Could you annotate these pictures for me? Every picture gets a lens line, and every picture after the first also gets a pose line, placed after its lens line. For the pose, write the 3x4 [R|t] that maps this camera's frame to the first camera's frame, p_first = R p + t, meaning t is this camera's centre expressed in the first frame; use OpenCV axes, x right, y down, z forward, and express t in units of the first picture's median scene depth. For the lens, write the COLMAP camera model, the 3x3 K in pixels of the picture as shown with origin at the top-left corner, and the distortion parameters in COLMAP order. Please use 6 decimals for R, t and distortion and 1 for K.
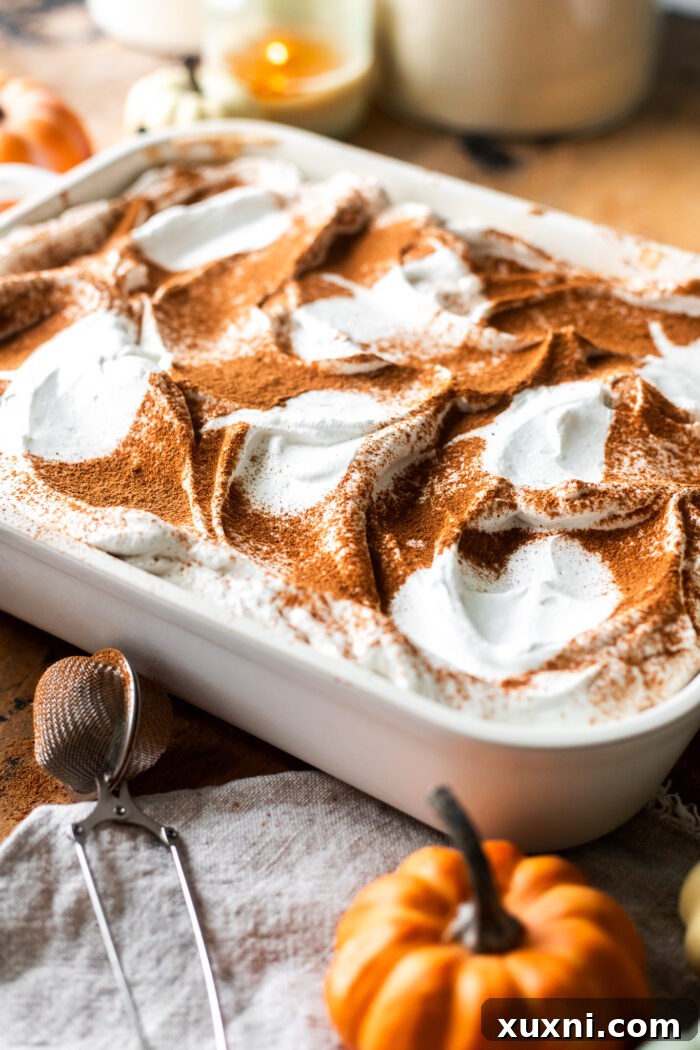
lens RADIAL K [[1621.7, 0, 350.0], [0, 1621.7, 525.0], [0, 0, 1]] dist [-0.015612, 0.093527]
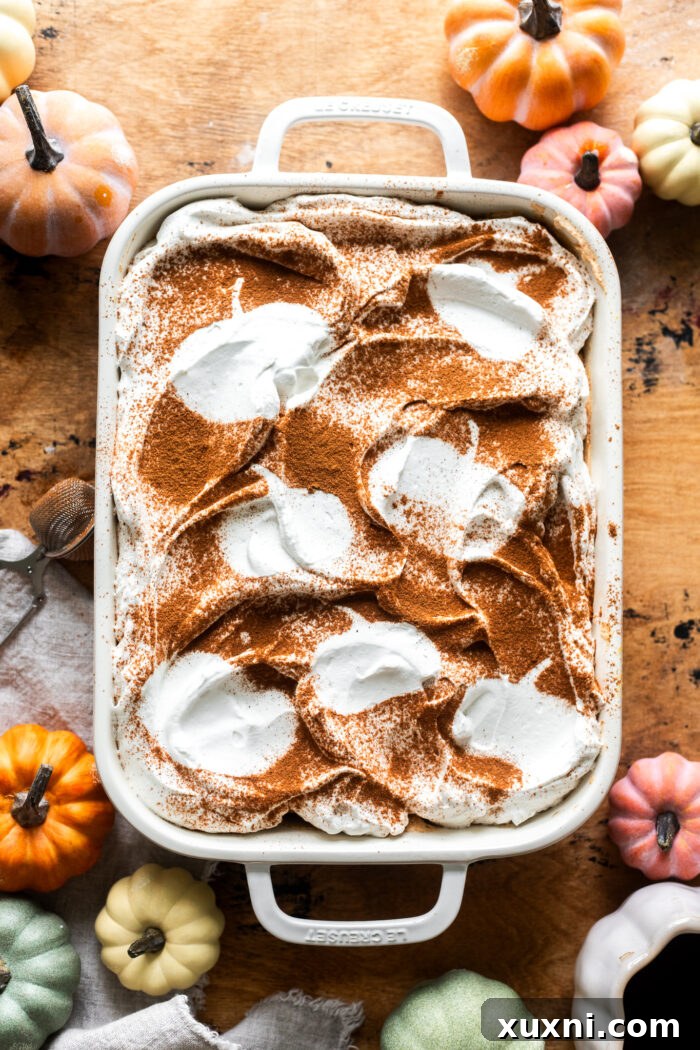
lens RADIAL K [[1621.7, 0, 350.0], [0, 1621.7, 525.0], [0, 0, 1]] dist [-0.015612, 0.093527]
pose [[0.535171, 0.844705, -0.008028, 0.014813], [-0.606906, 0.391087, 0.691893, -1.143159], [0.587585, -0.365409, 0.721956, -0.042049]]
